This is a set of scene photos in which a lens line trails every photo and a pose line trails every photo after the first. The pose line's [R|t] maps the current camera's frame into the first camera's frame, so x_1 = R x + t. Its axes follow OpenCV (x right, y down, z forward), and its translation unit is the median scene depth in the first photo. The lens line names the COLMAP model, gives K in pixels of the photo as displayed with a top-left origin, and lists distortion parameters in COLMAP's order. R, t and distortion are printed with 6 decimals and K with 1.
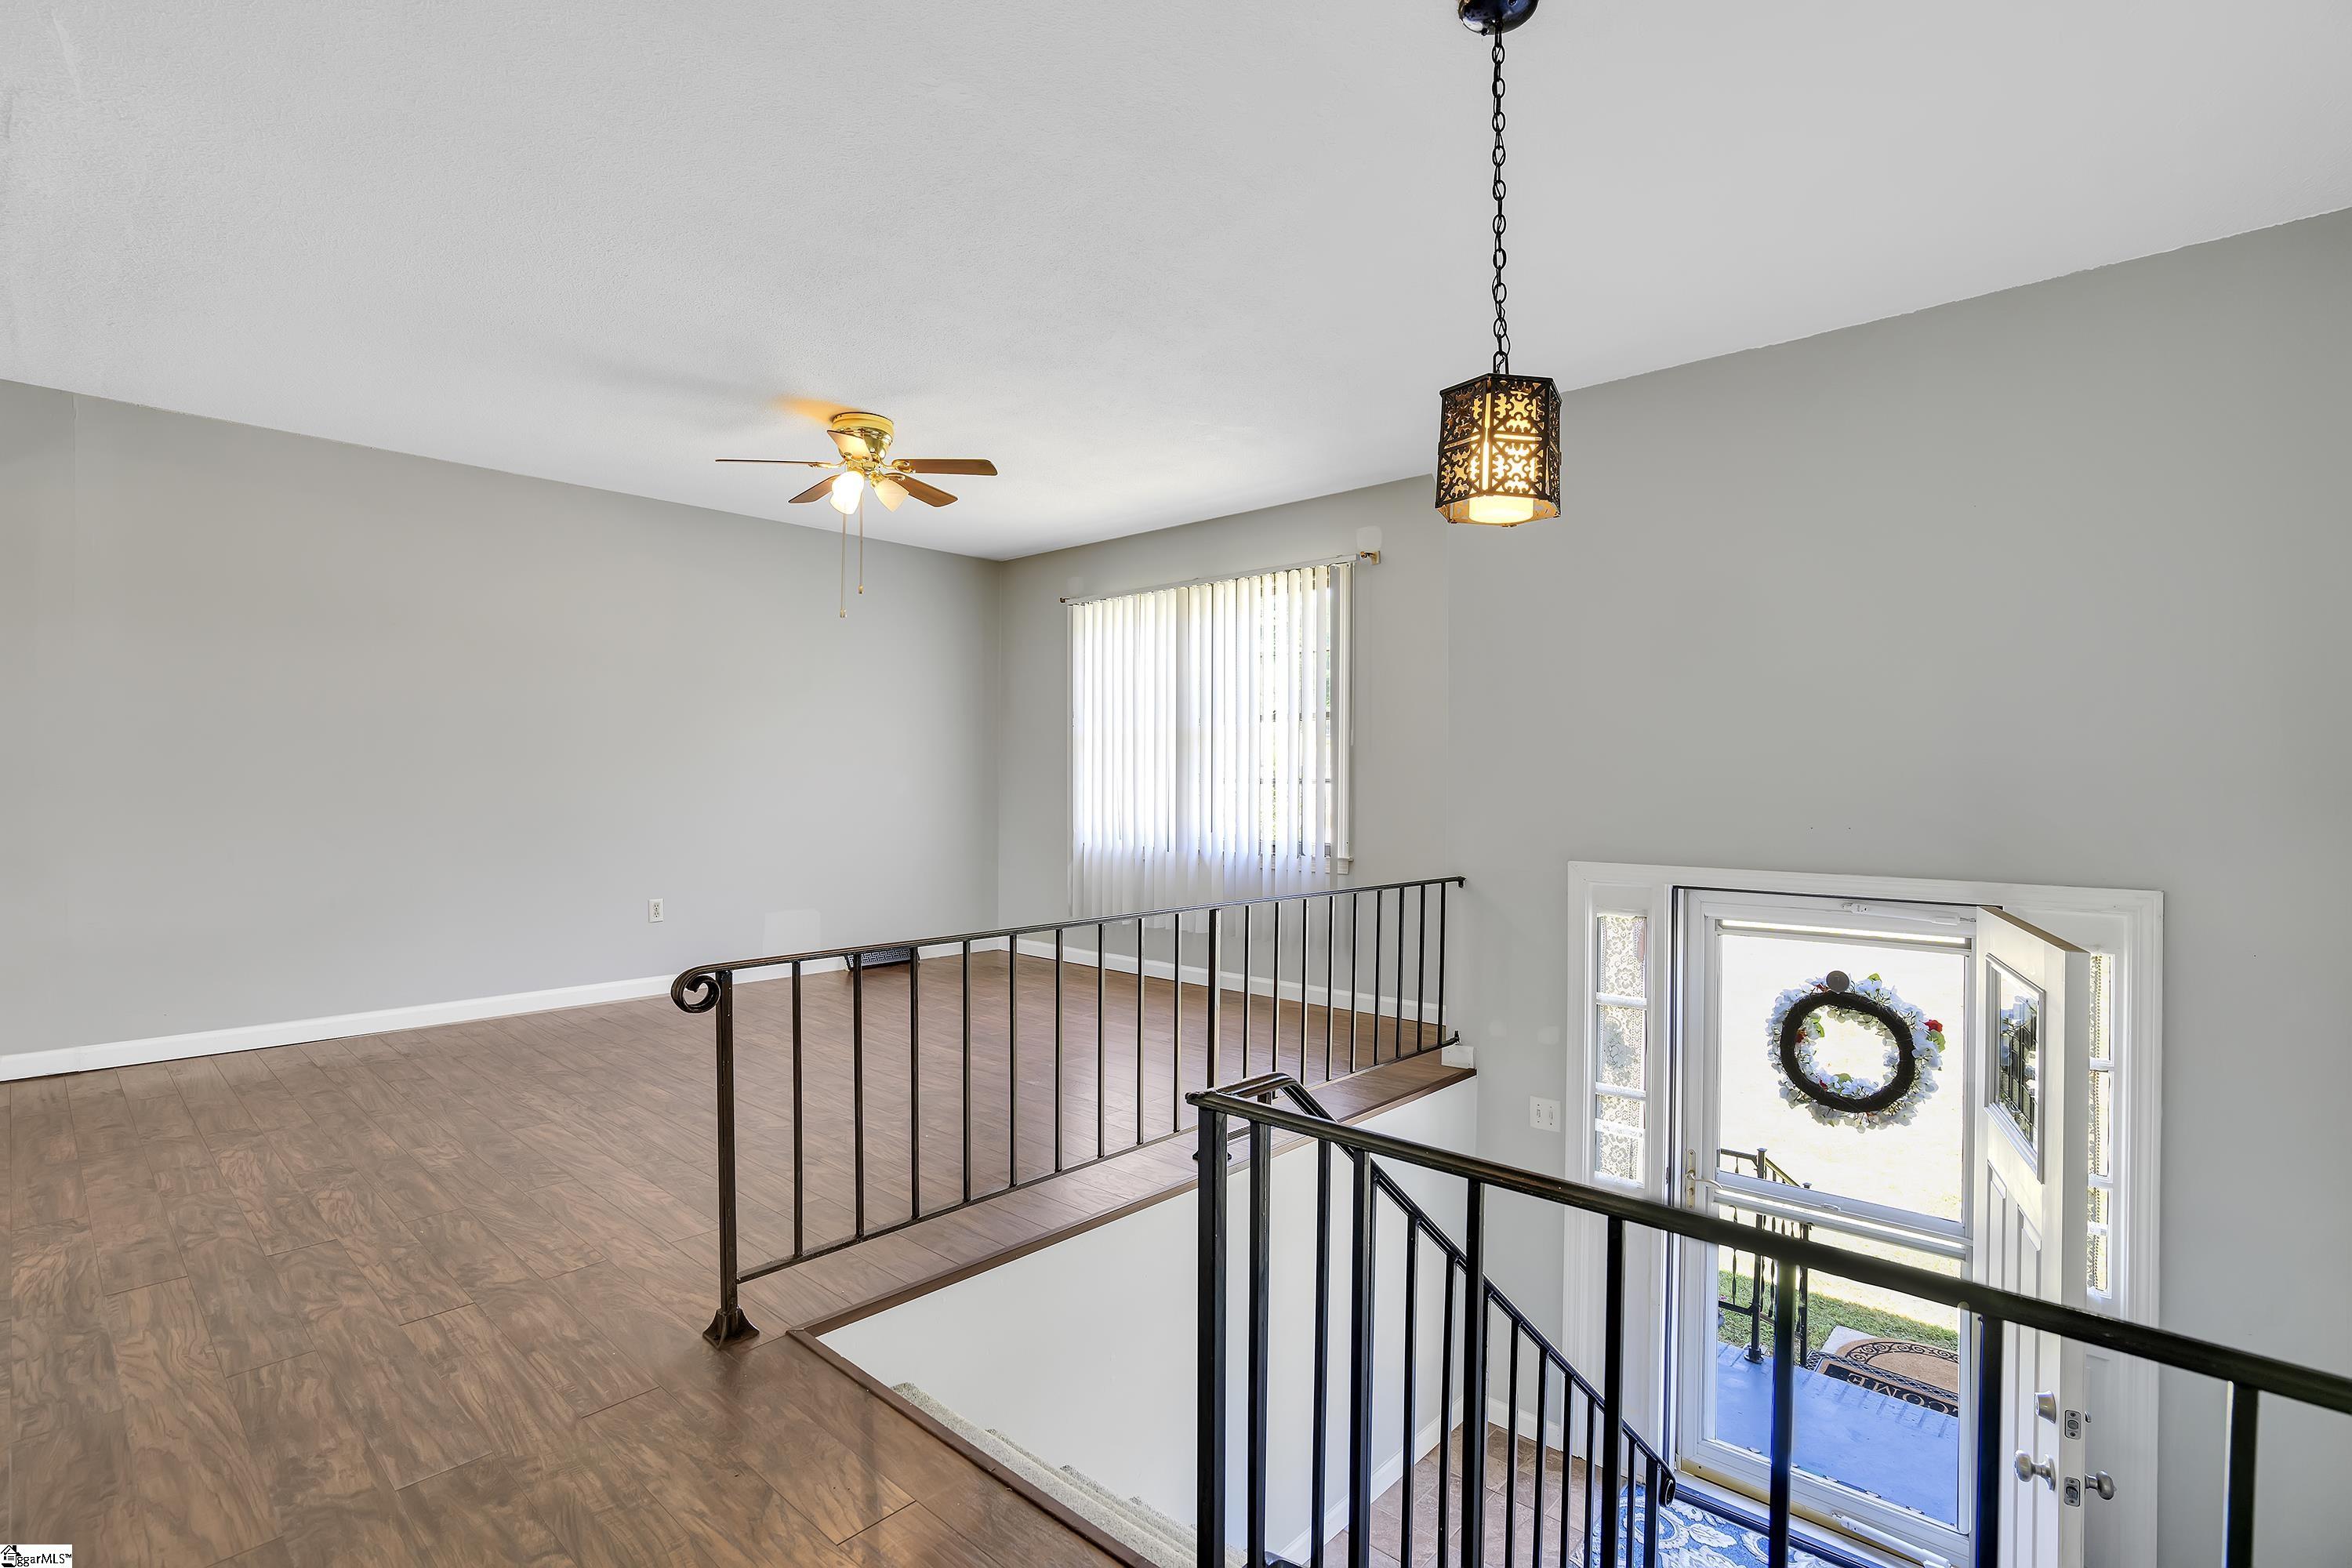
lens RADIAL K [[1079.4, 0, 1175.1], [0, 1079.4, 788.7], [0, 0, 1]] dist [-0.044967, 0.007590]
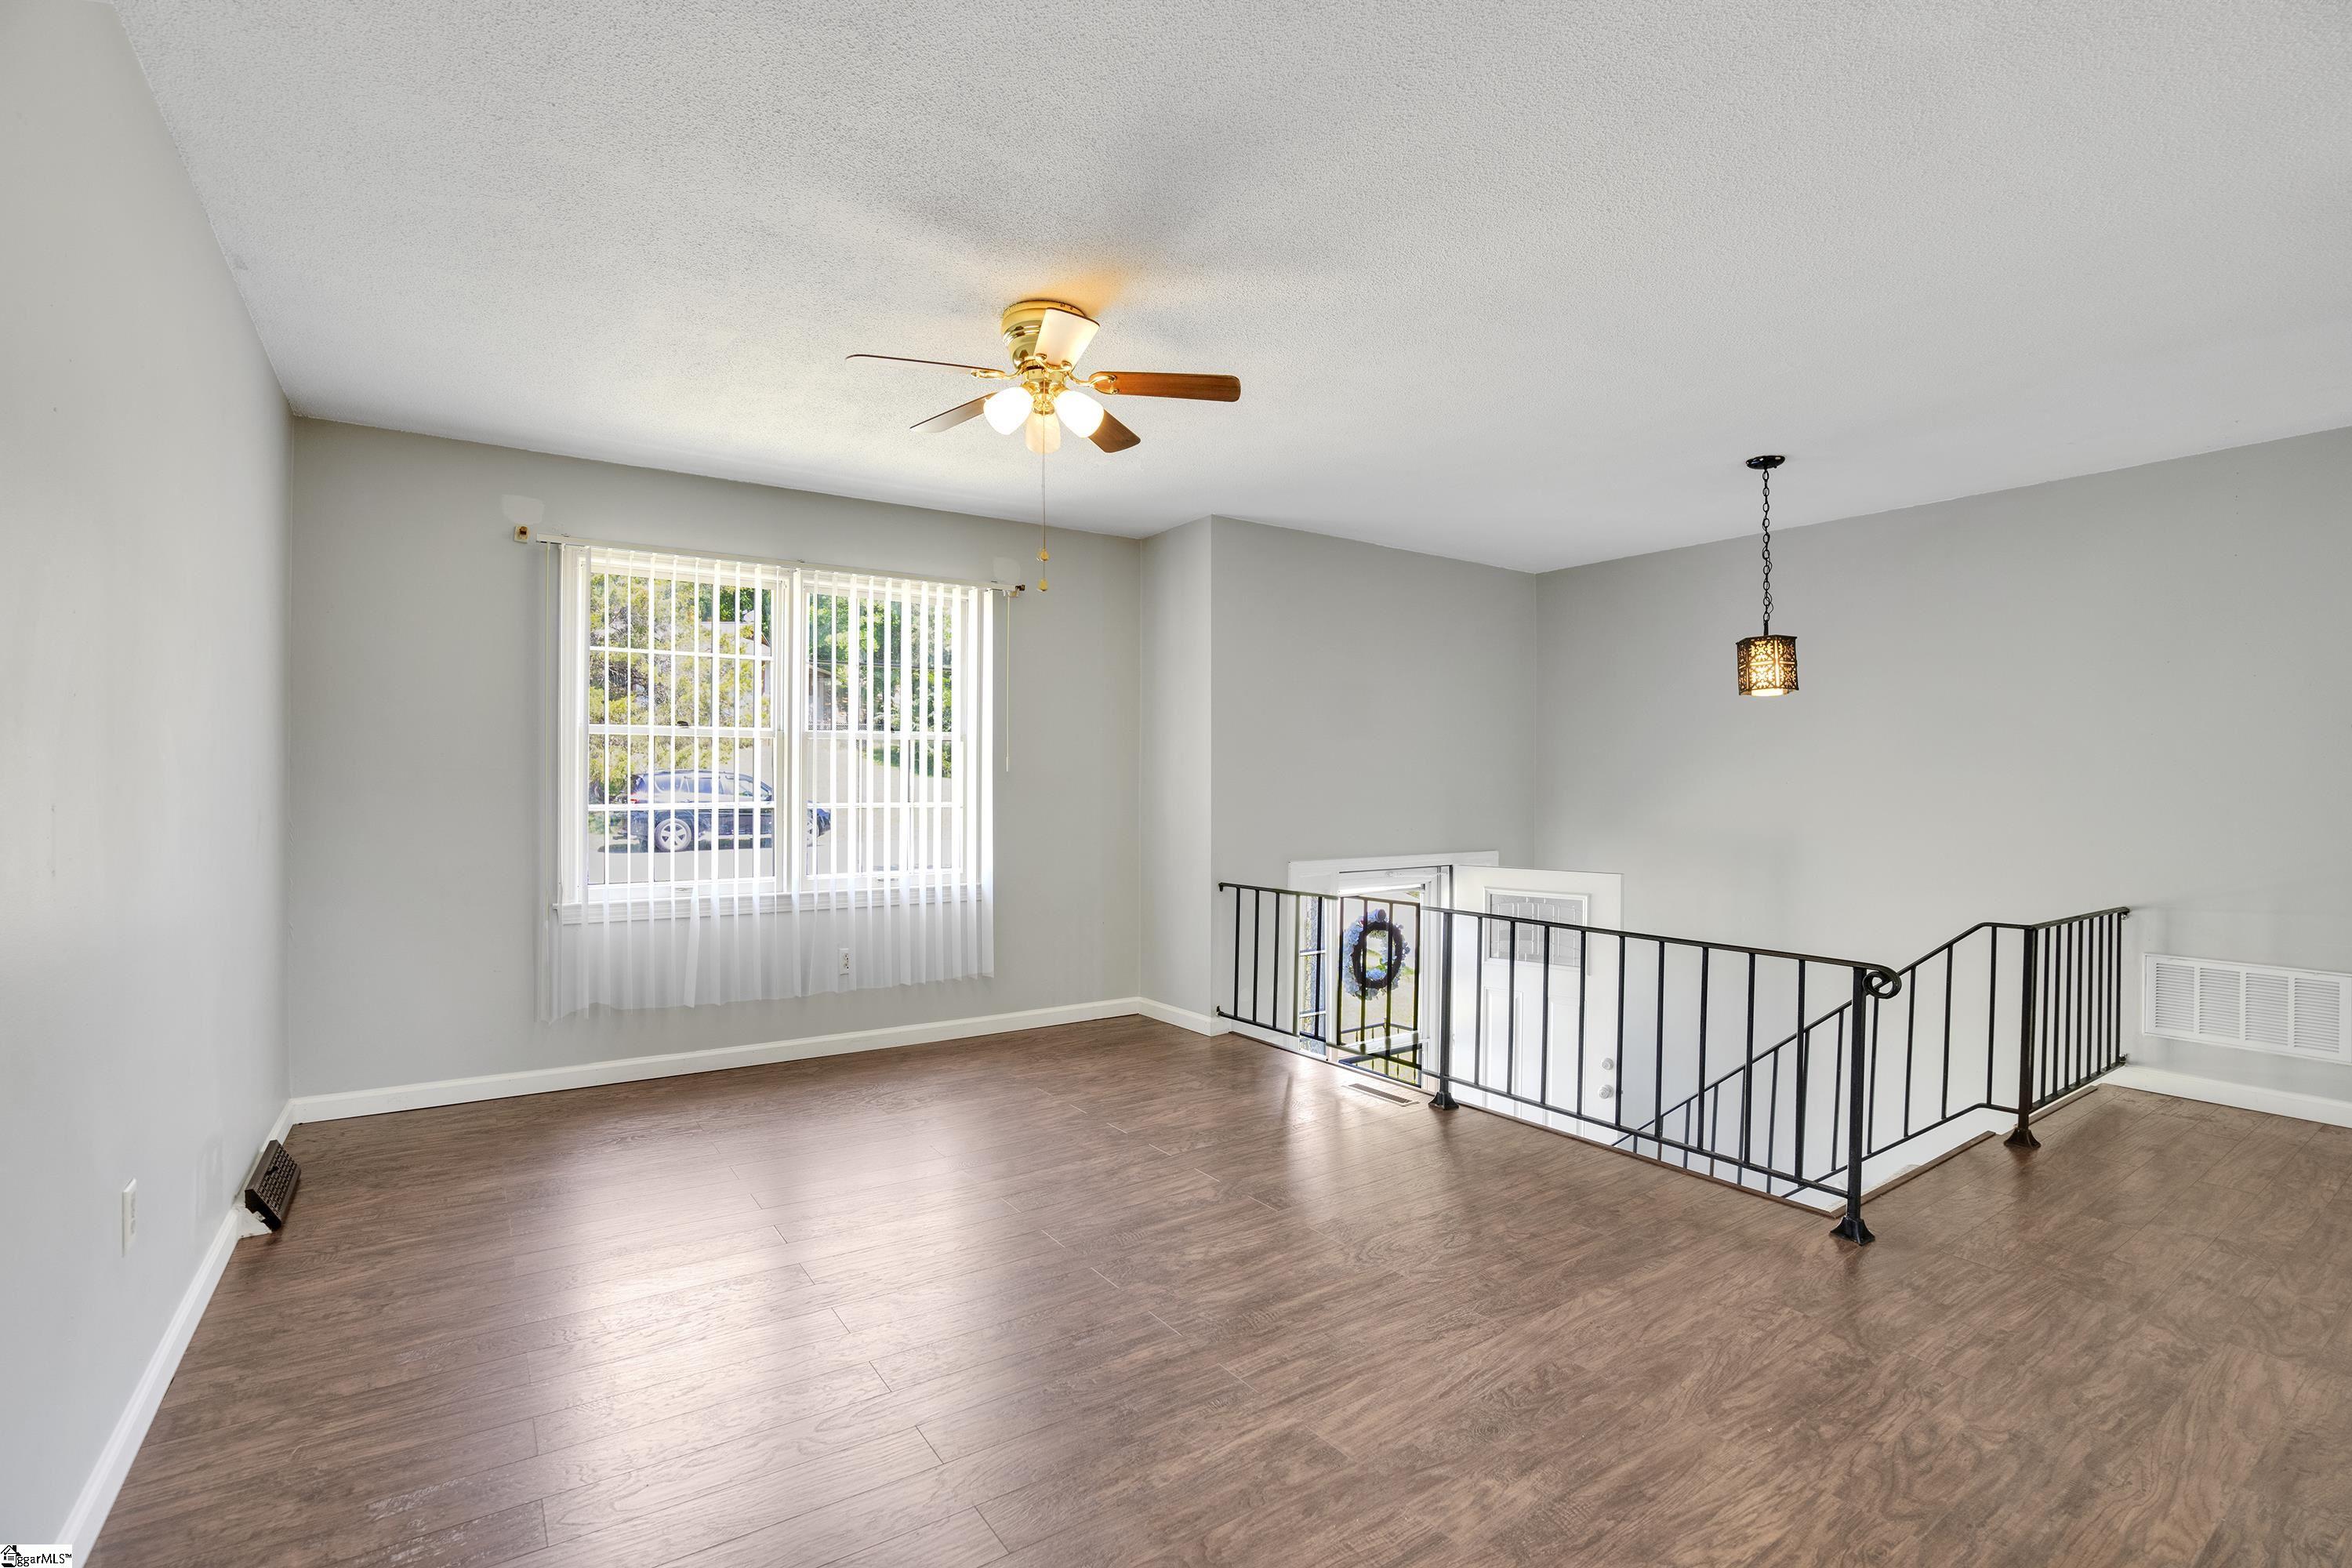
lens RADIAL K [[1084.4, 0, 1206.5], [0, 1084.4, 788.9], [0, 0, 1]] dist [-0.009768, 0.000531]
pose [[0.208890, -0.007974, 0.977907, -2.098000], [0.006320, 0.999957, 0.006803, -0.074148], [-0.977919, 0.004760, 0.208932, 1.648543]]
